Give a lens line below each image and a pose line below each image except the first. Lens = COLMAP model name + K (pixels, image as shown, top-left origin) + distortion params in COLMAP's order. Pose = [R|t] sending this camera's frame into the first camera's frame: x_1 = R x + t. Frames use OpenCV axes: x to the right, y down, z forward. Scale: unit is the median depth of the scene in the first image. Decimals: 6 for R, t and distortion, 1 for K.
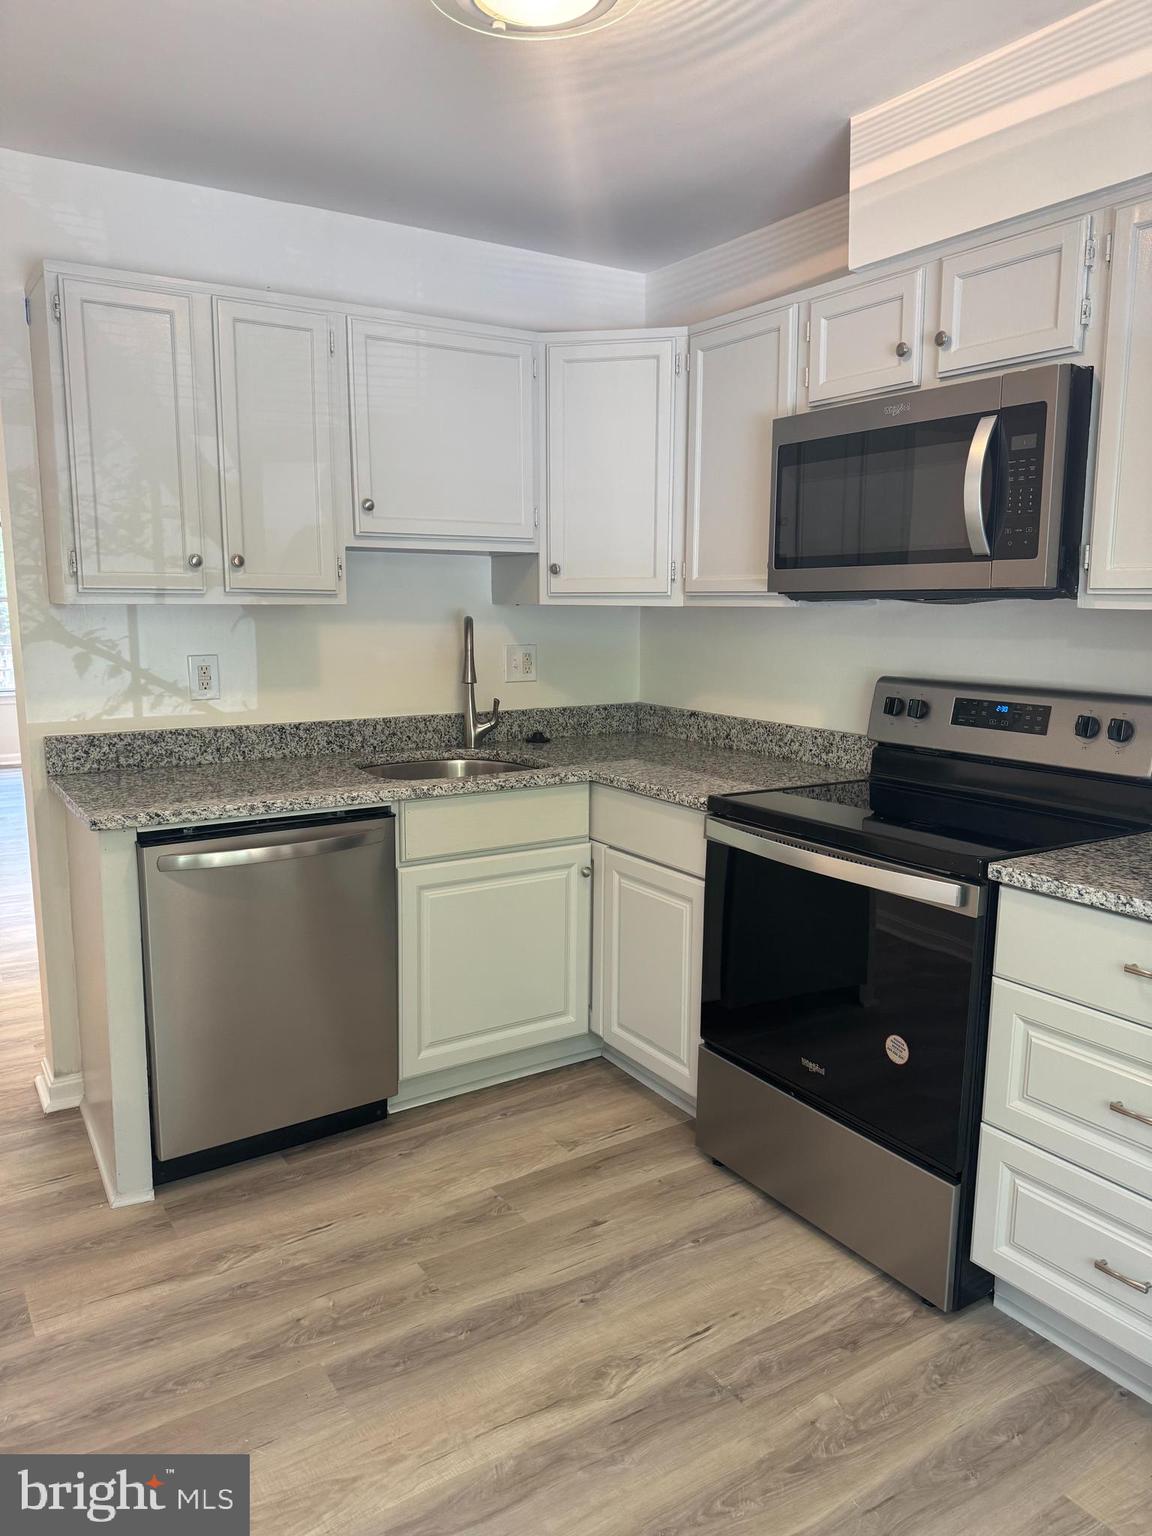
lens RADIAL K [[1096.5, 0, 576.0], [0, 1096.5, 768.0], [0, 0, 1]] dist [0.053743, -0.053200]
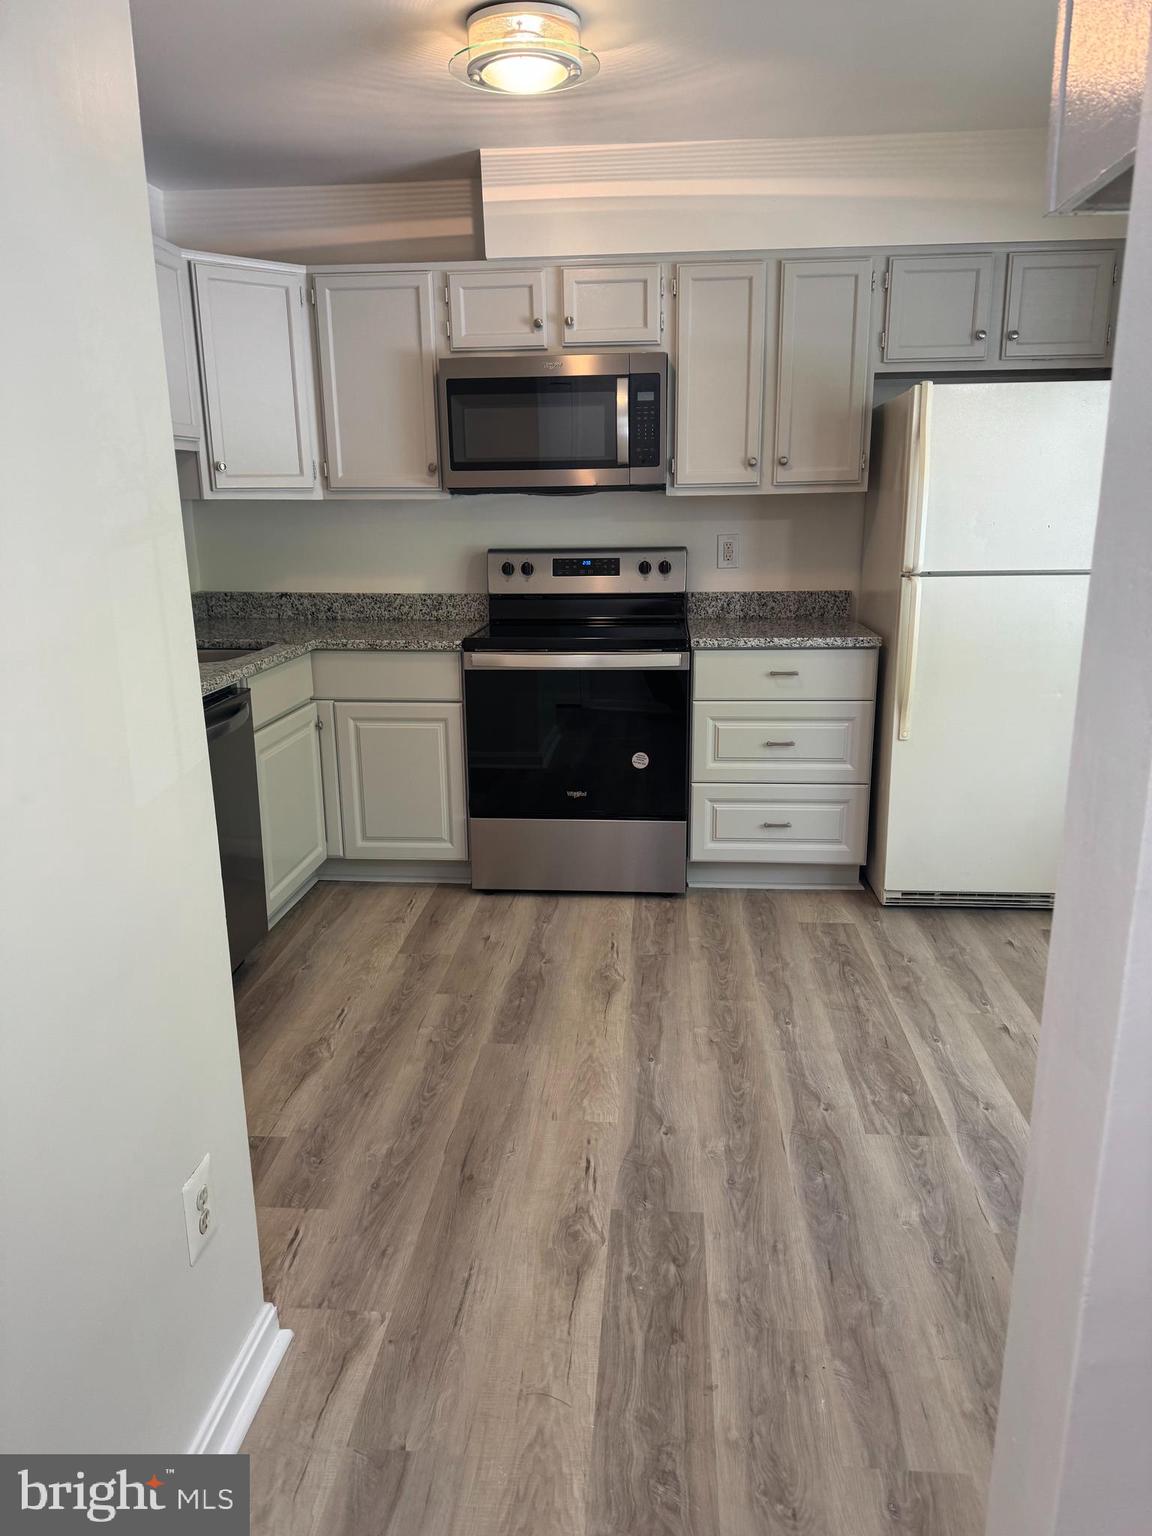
lens RADIAL K [[1095.4, 0, 576.0], [0, 1095.4, 768.0], [0, 0, 1]] dist [0.213700, -0.434176]
pose [[0.606695, -0.205019, 0.768042, -0.965220], [0.140226, 0.978620, 0.150463, -0.004848], [-0.782469, 0.016414, 0.622473, 0.012790]]
